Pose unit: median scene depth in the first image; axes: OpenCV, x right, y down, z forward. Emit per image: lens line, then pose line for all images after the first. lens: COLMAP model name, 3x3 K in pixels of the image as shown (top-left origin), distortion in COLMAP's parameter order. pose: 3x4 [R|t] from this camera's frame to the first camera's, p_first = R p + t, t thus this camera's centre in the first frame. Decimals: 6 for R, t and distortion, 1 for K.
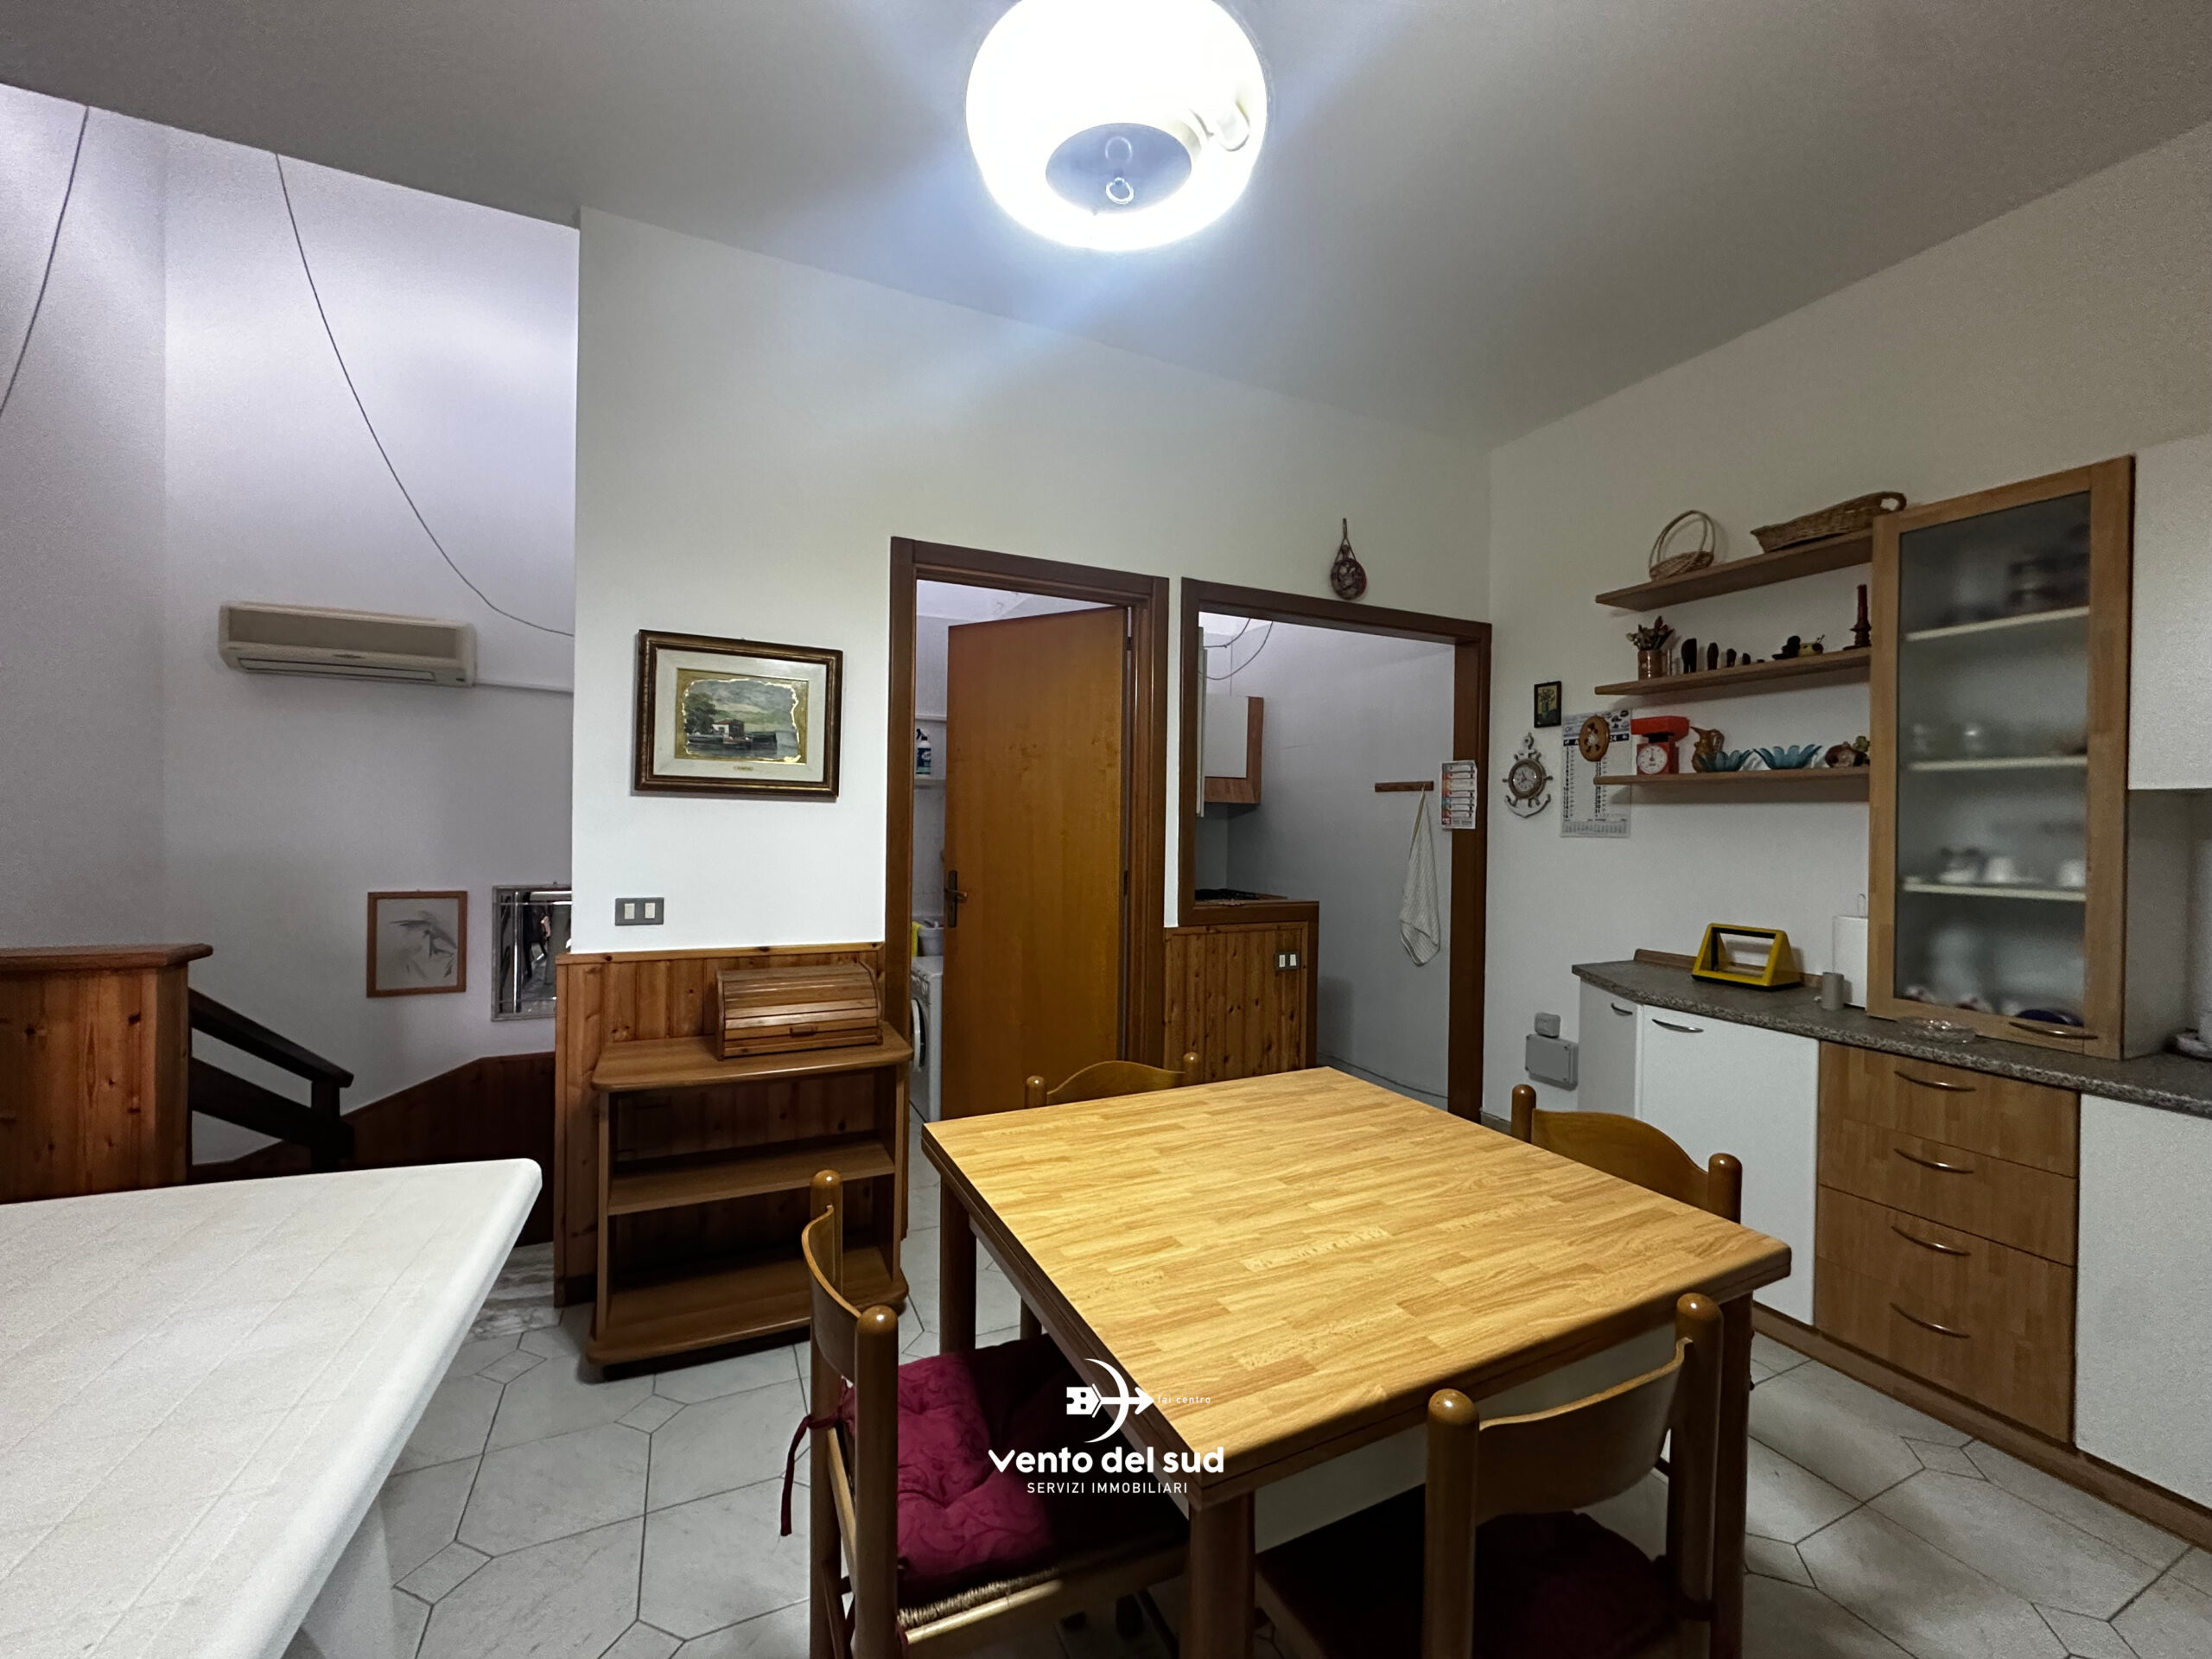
lens RADIAL K [[884.1, 0, 1103.7], [0, 884.1, 827.3], [0, 0, 1]] dist [-0.002415, 0.000397]
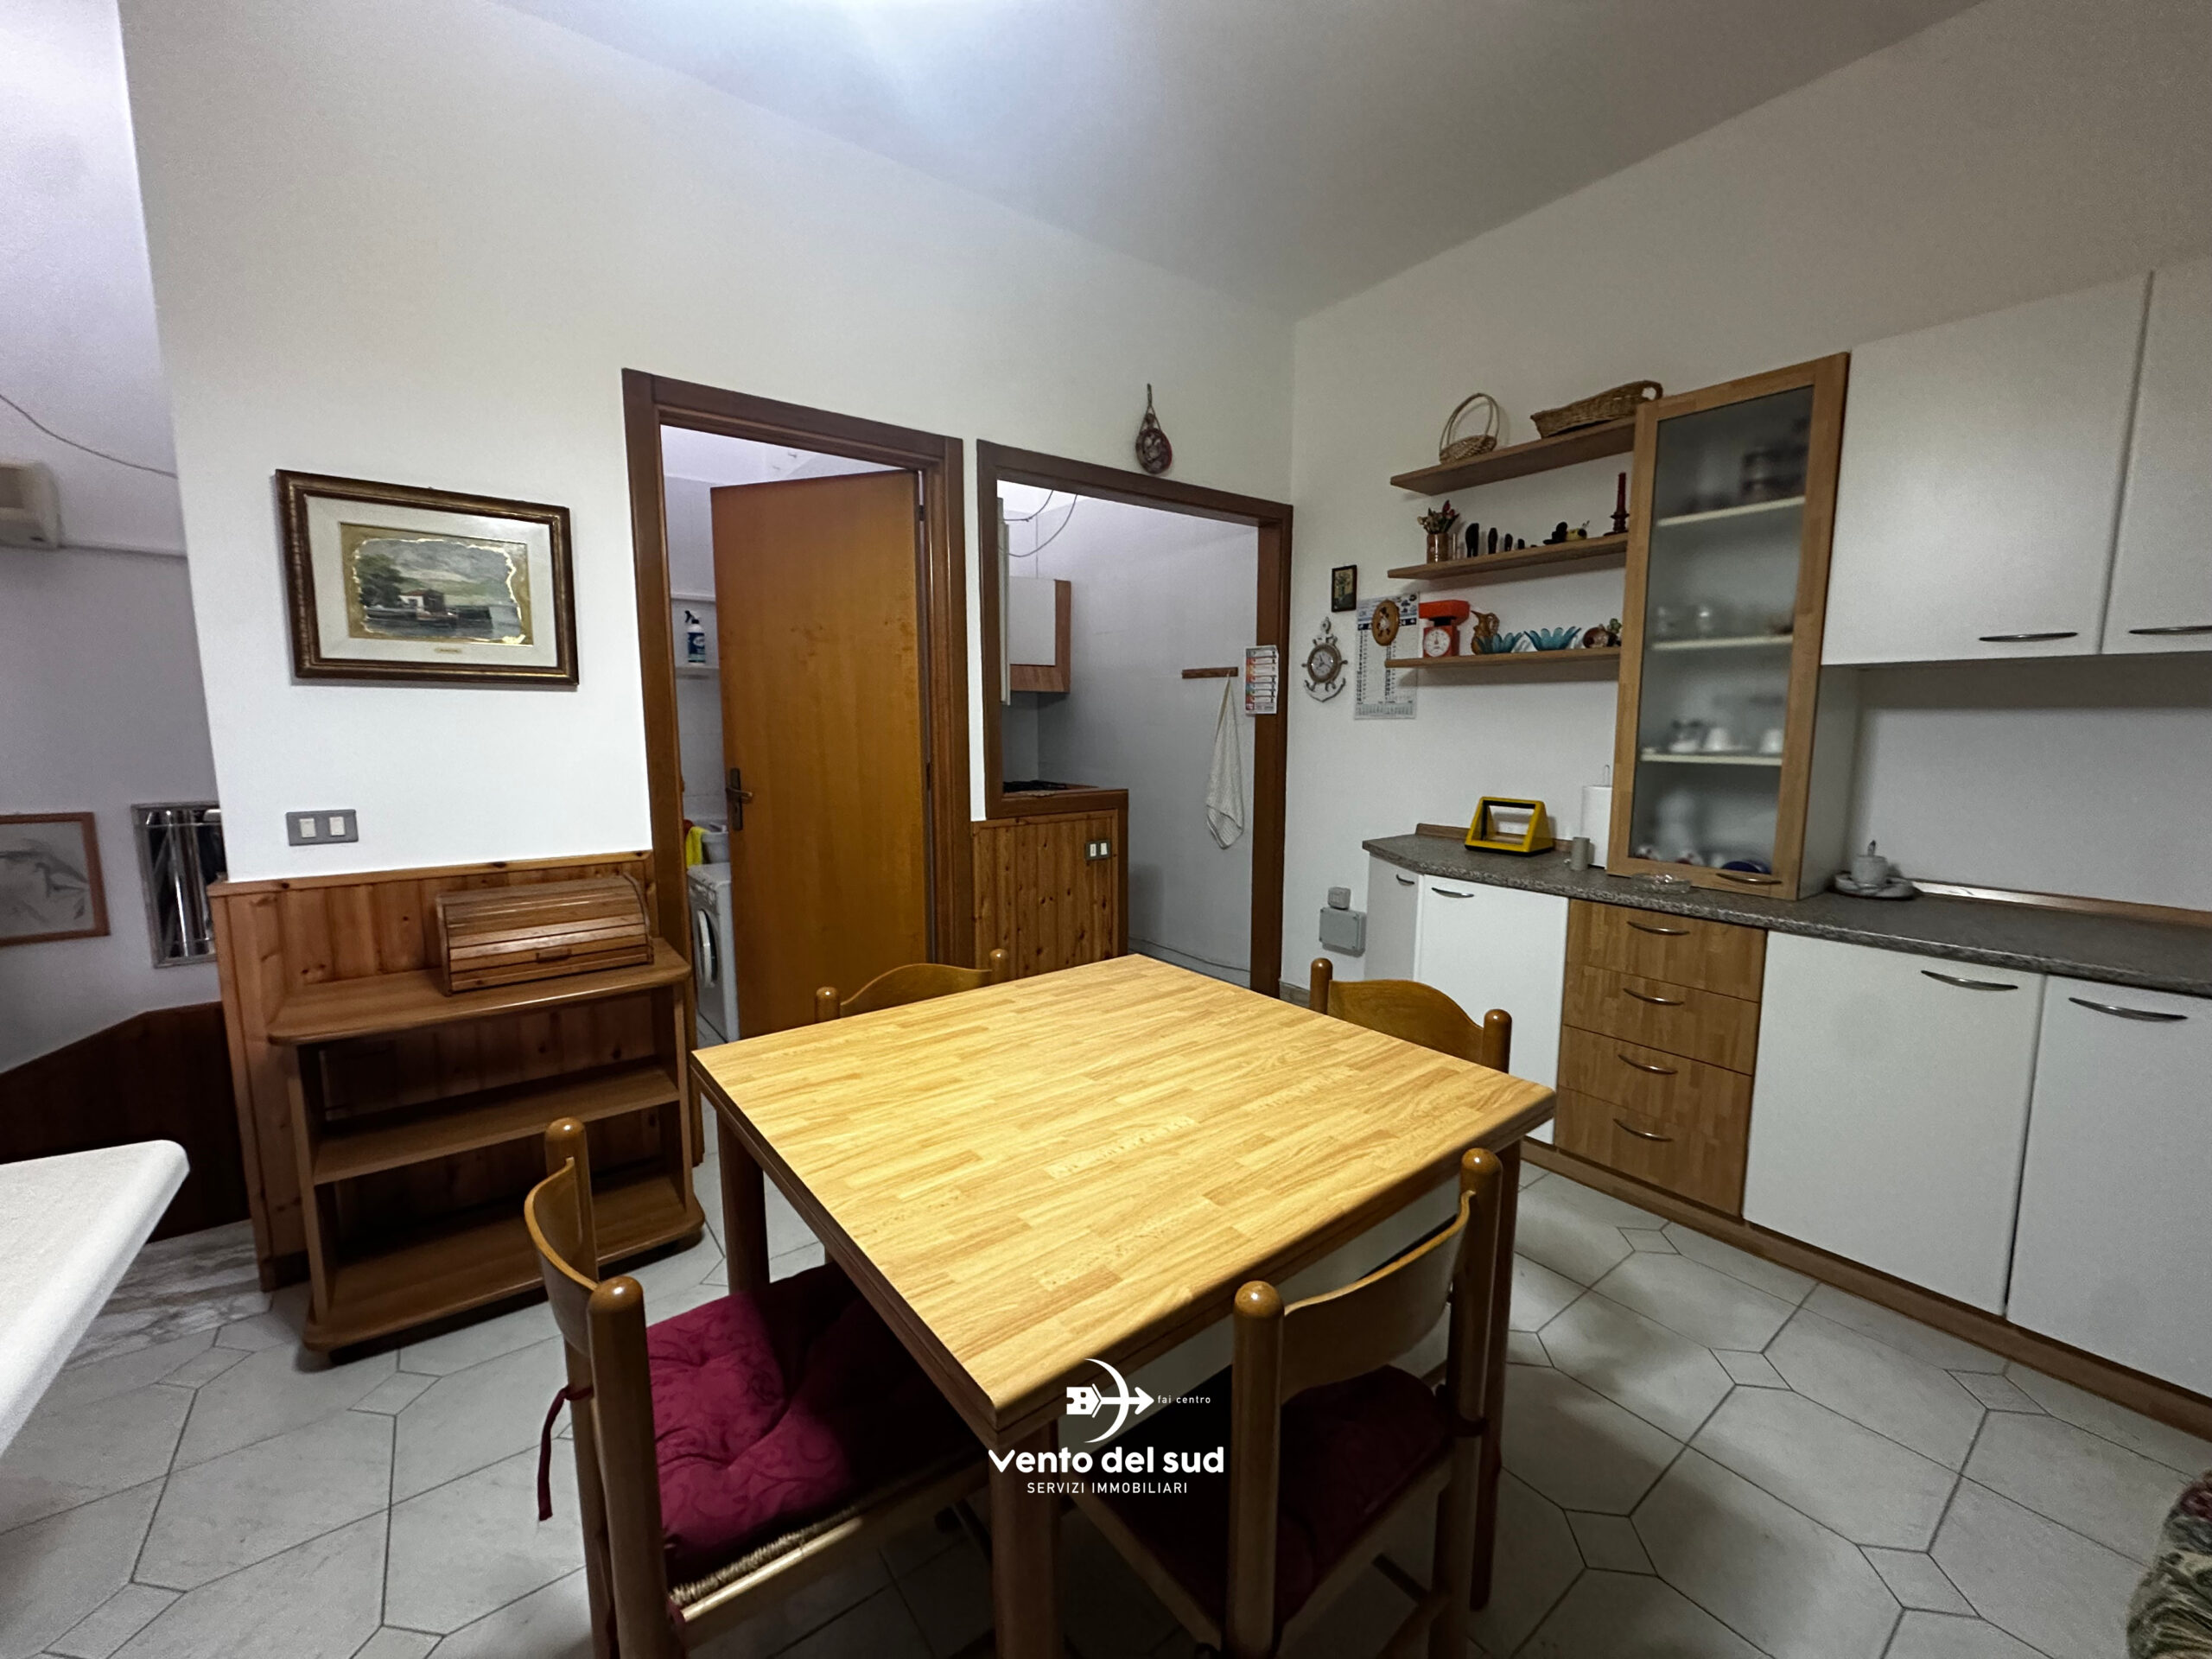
lens RADIAL K [[884.1, 0, 1105.4], [0, 884.1, 827.7], [0, 0, 1]] dist [-0.002415, 0.000397]
pose [[0.977875, -0.042169, 0.204894, 0.018560], [0.017364, 0.992453, 0.121386, 0.008562], [-0.208467, -0.115143, 0.971228, 0.052331]]
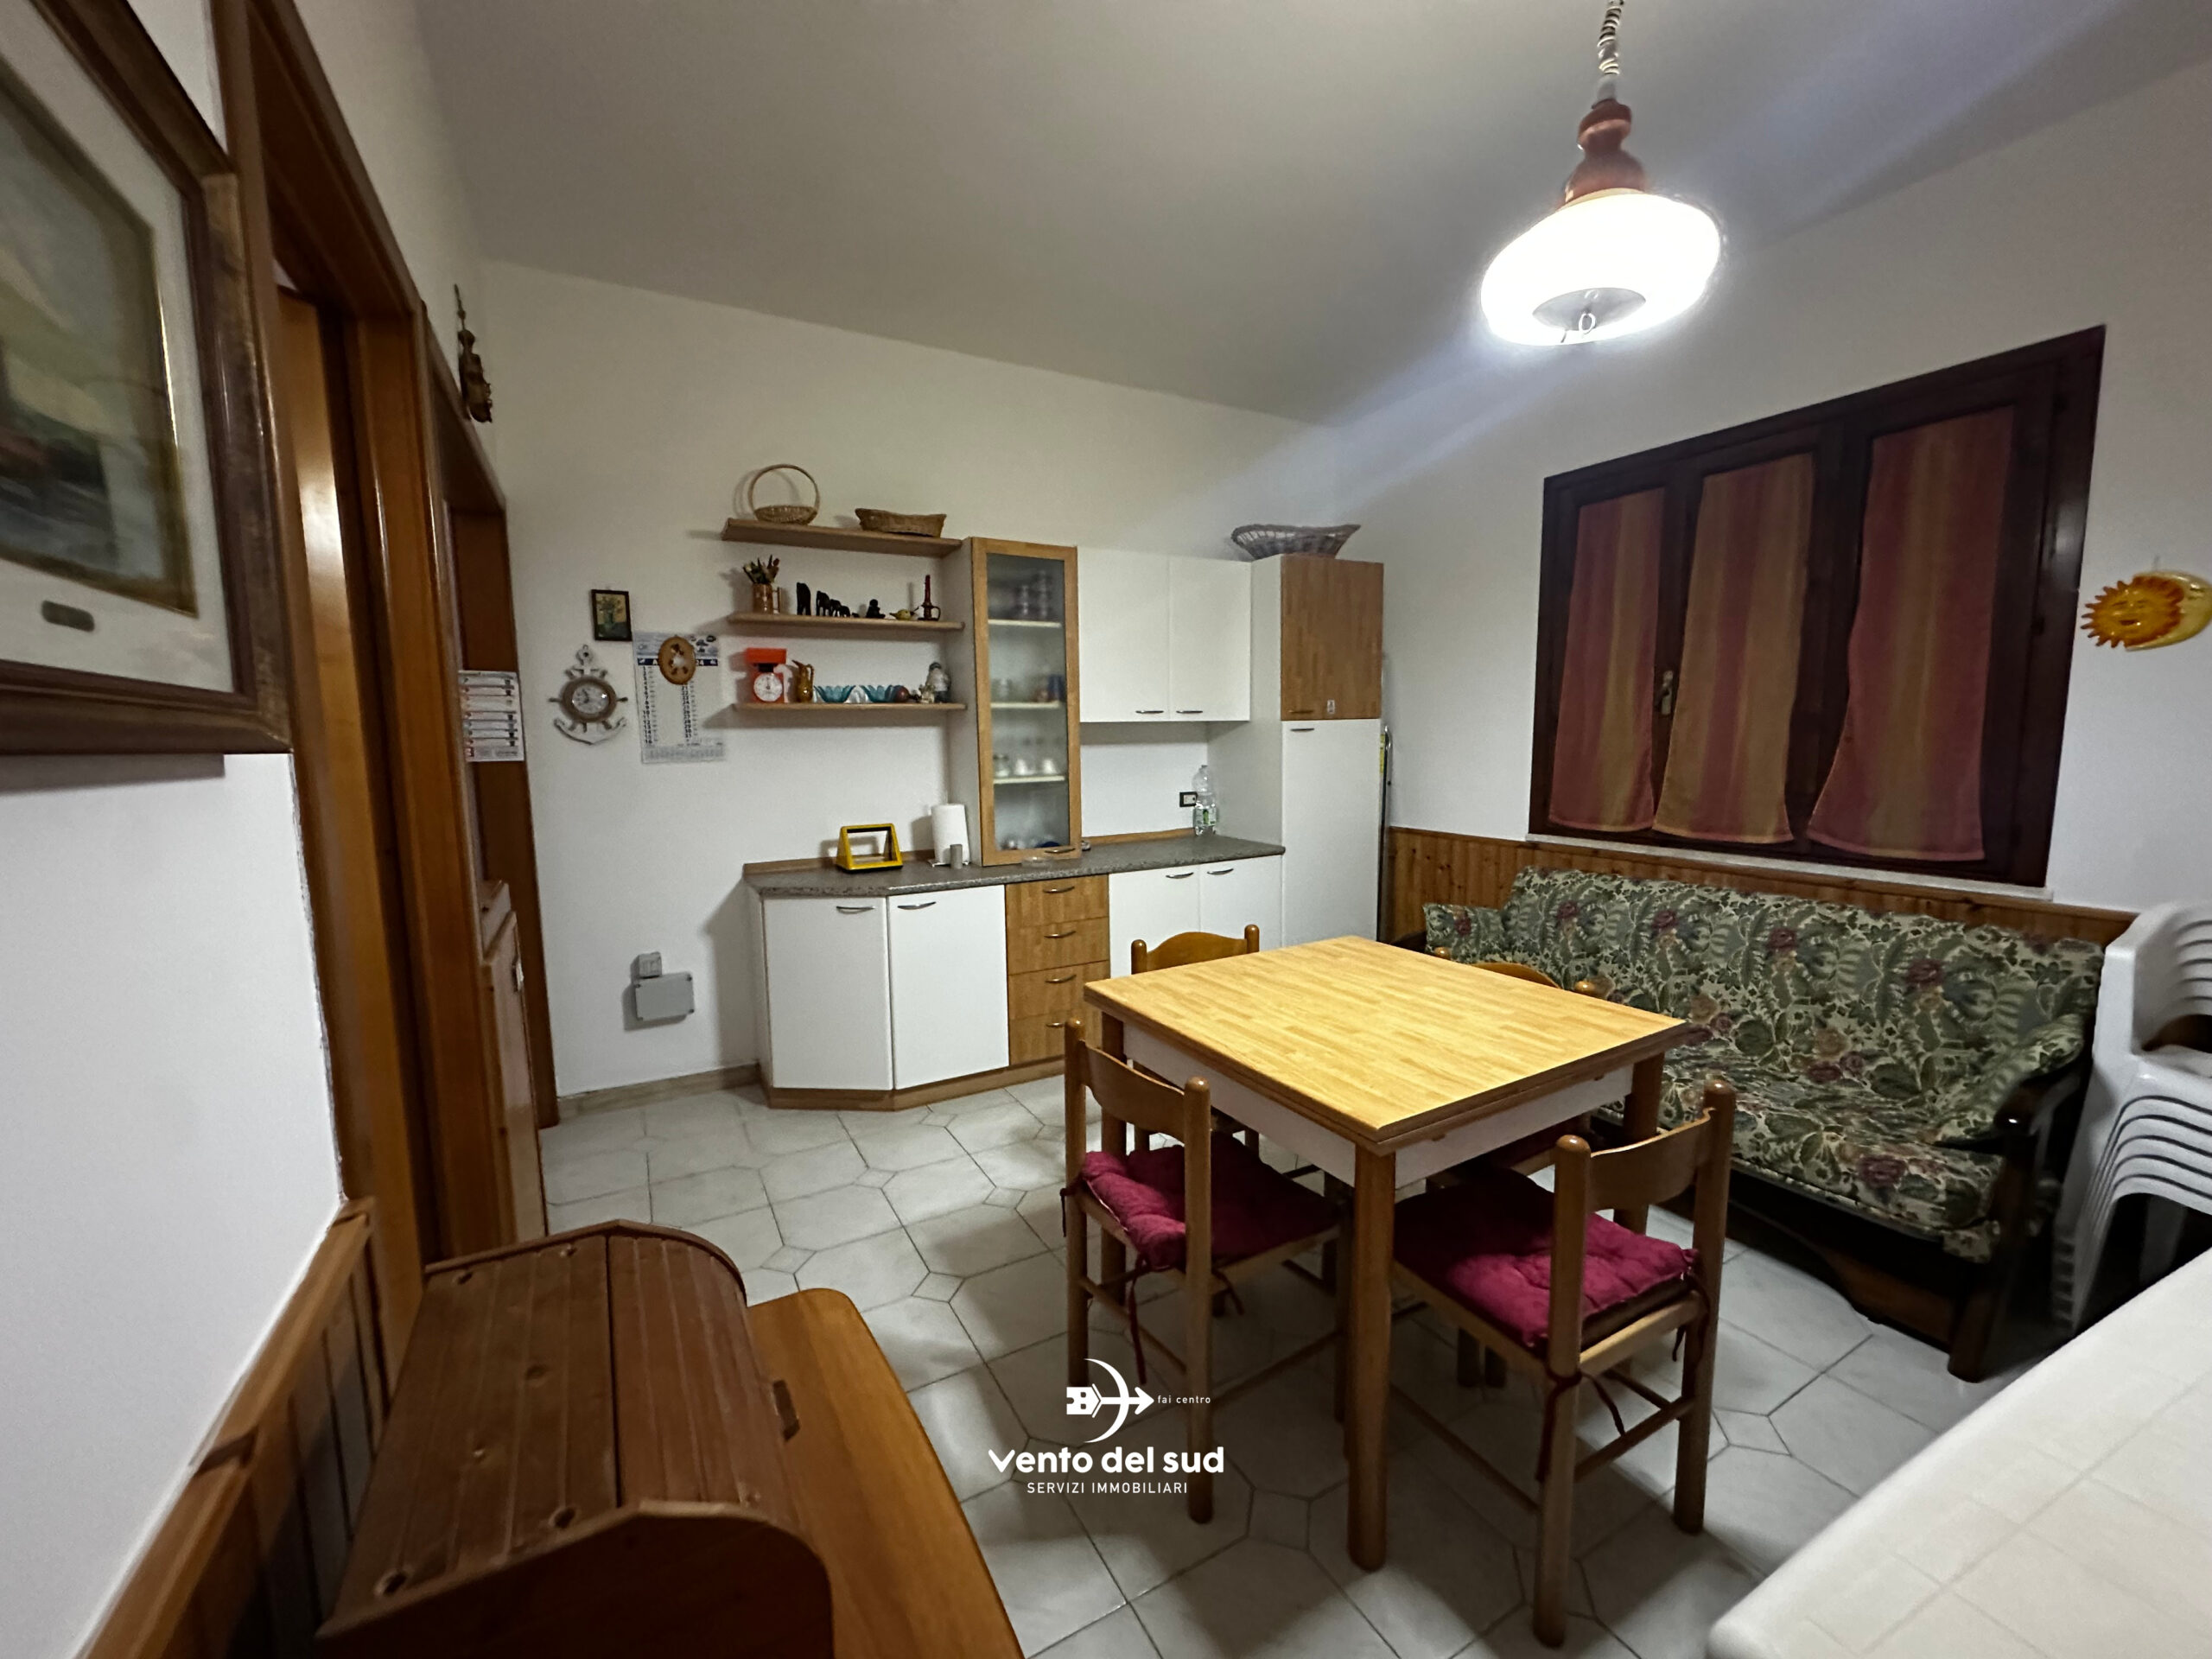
lens RADIAL K [[884.1, 0, 1102.0], [0, 884.1, 827.6], [0, 0, 1]] dist [-0.002415, 0.000397]
pose [[-0.078615, -0.125662, 0.988953, -0.646690], [0.019410, 0.991643, 0.127547, -0.046270], [-0.996716, 0.029223, -0.075519, 0.855482]]
